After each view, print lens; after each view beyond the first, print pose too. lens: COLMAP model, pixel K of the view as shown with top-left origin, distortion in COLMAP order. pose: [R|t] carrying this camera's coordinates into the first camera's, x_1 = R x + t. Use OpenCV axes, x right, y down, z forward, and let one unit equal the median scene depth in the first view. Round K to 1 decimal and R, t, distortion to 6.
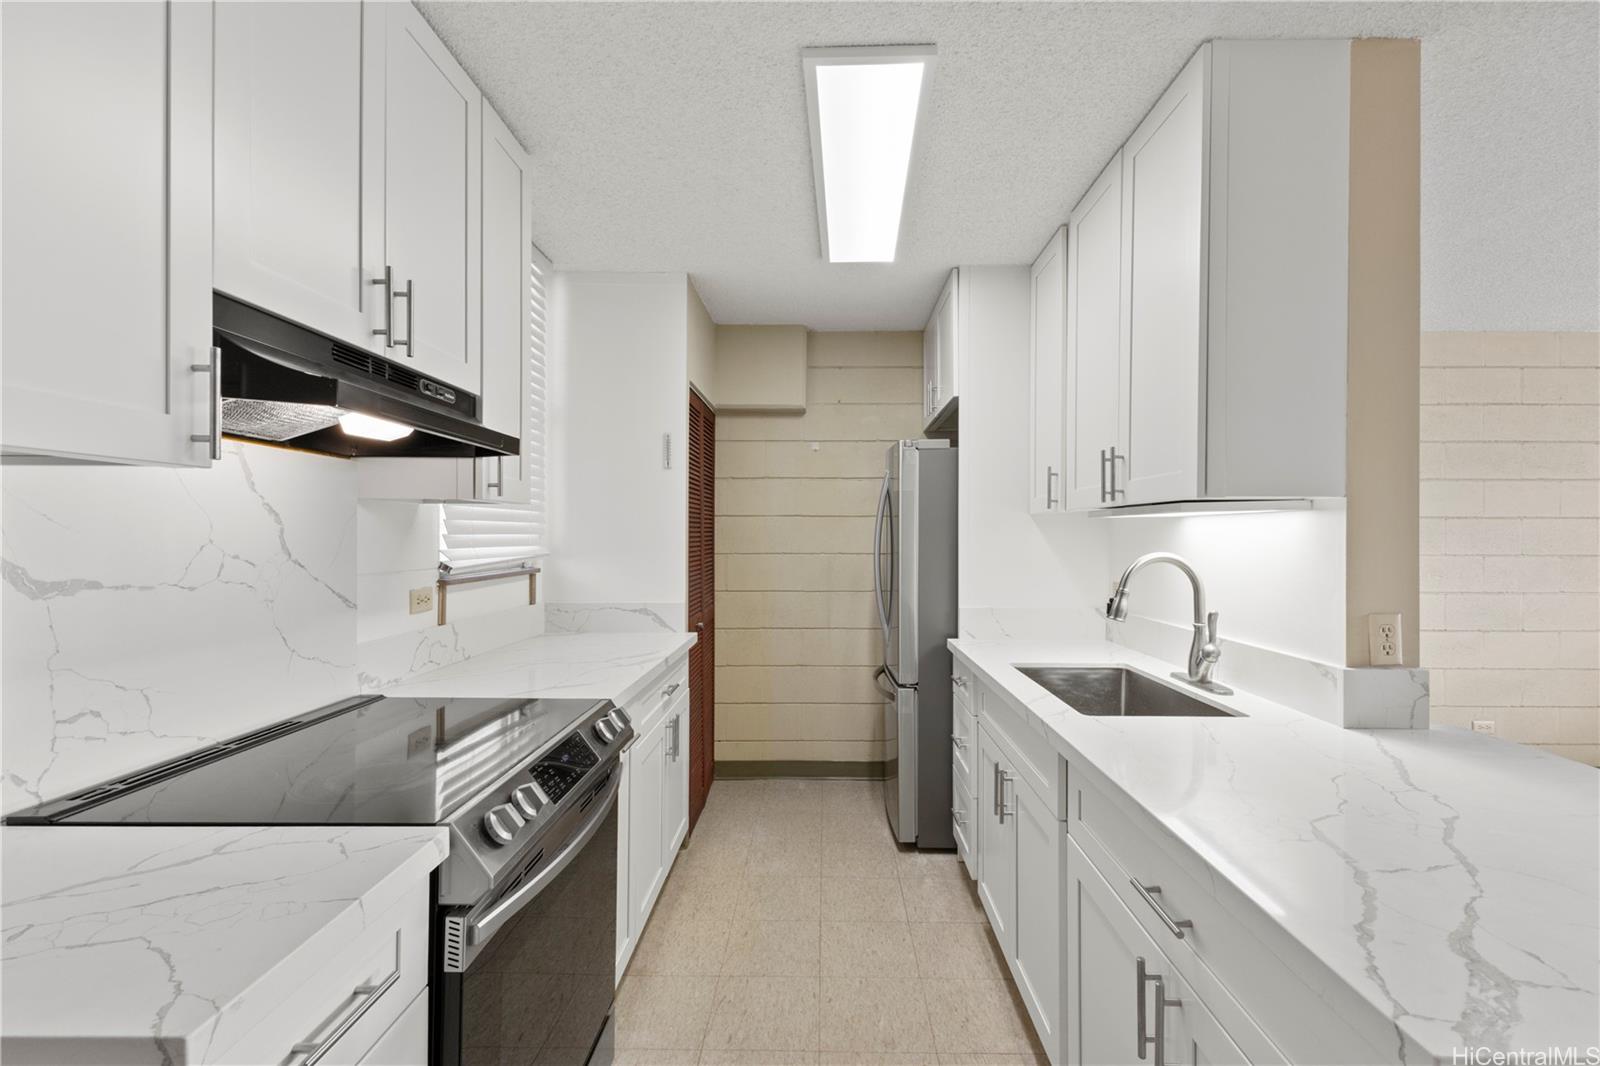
lens RADIAL K [[697.9, 0, 817.4], [0, 697.9, 538.2], [0, 0, 1]] dist [0.009278, -0.001133]
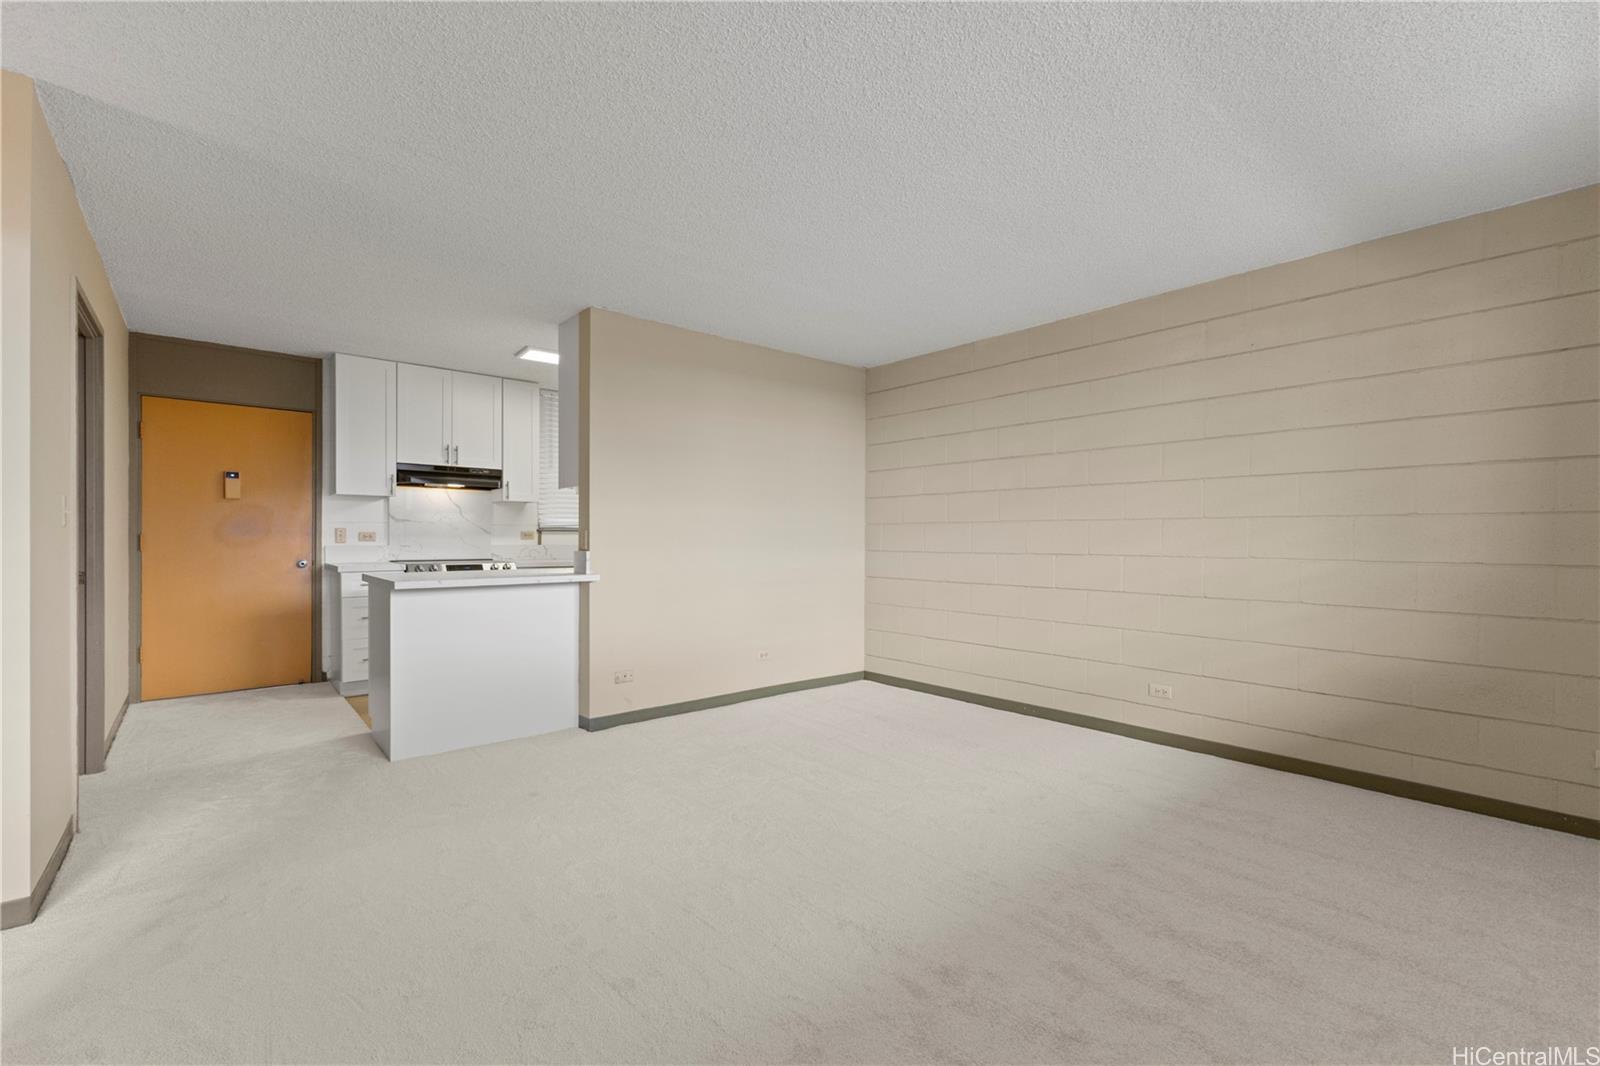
lens RADIAL K [[697.9, 0, 799.0], [0, 697.9, 541.3], [0, 0, 1]] dist [0.009278, -0.001133]
pose [[0.655966, 0.003059, -0.754784, 2.346427], [-0.008897, 0.999954, -0.003679, 0.110655], [0.754738, 0.009129, 0.655963, -0.070346]]
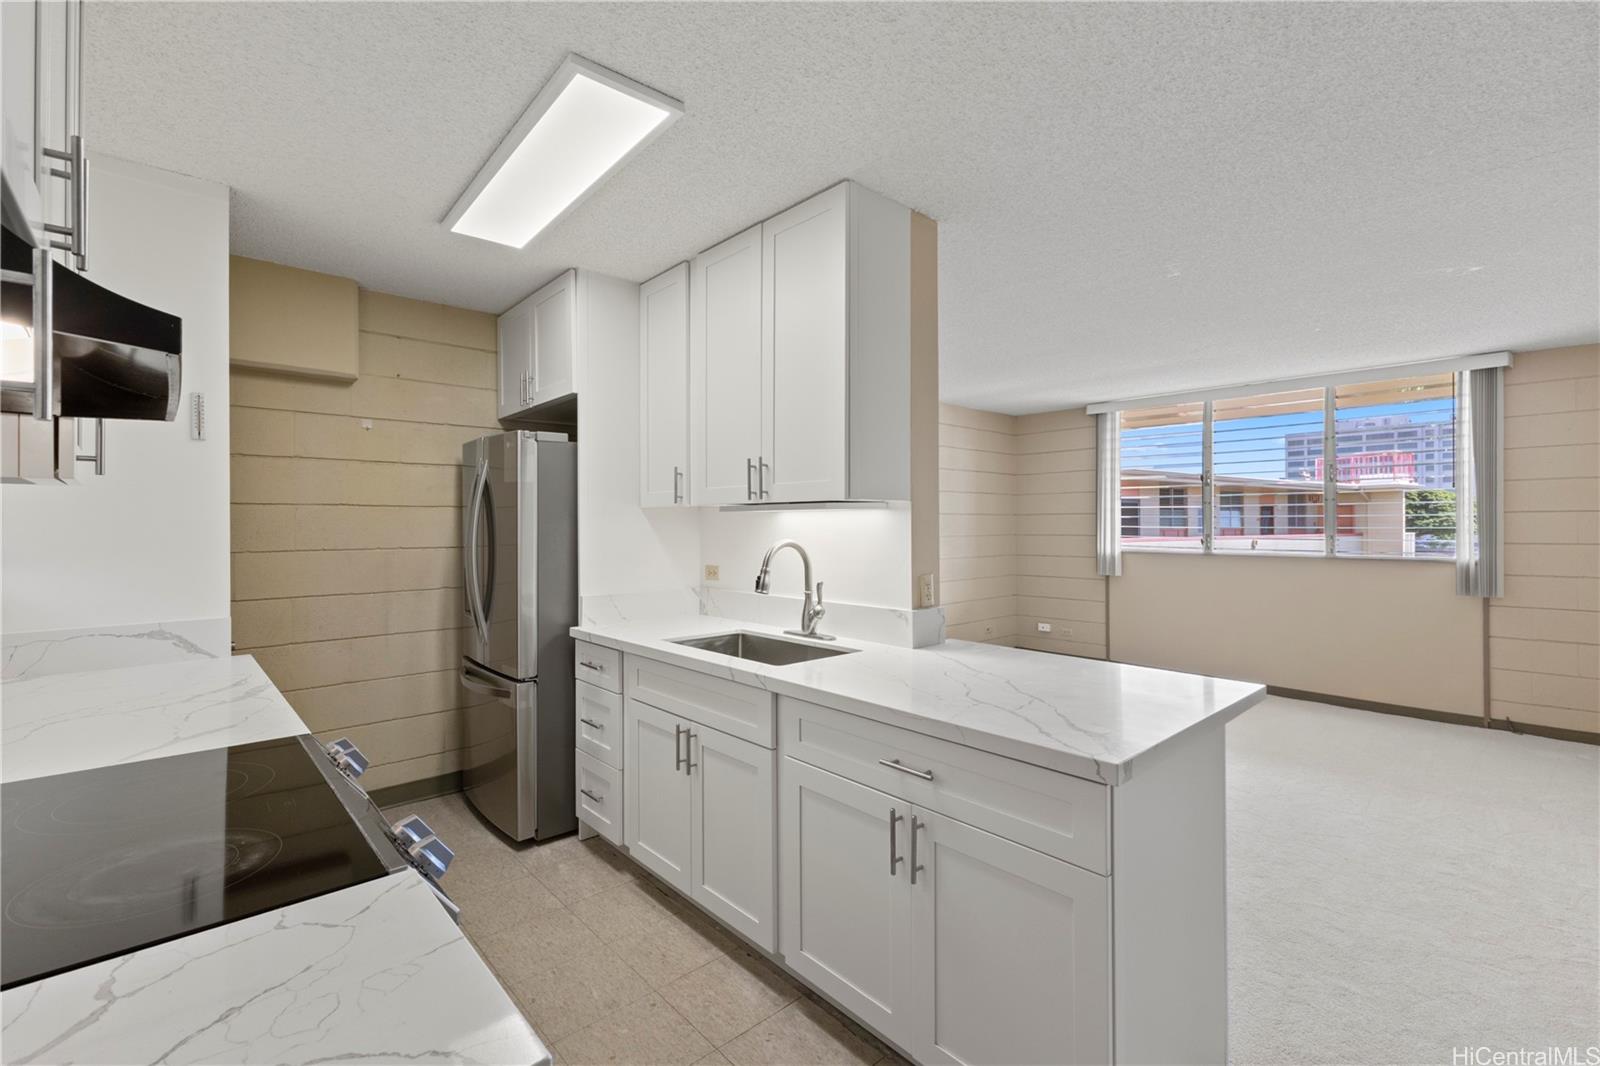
lens RADIAL K [[697.9, 0, 800.4], [0, 697.9, 527.7], [0, 0, 1]] dist [0.009278, -0.001133]
pose [[0.735153, -0.006915, 0.677866, -0.346949], [0.007723, 0.999969, 0.001826, -0.003135], [-0.677857, 0.003893, 0.735183, 0.016576]]
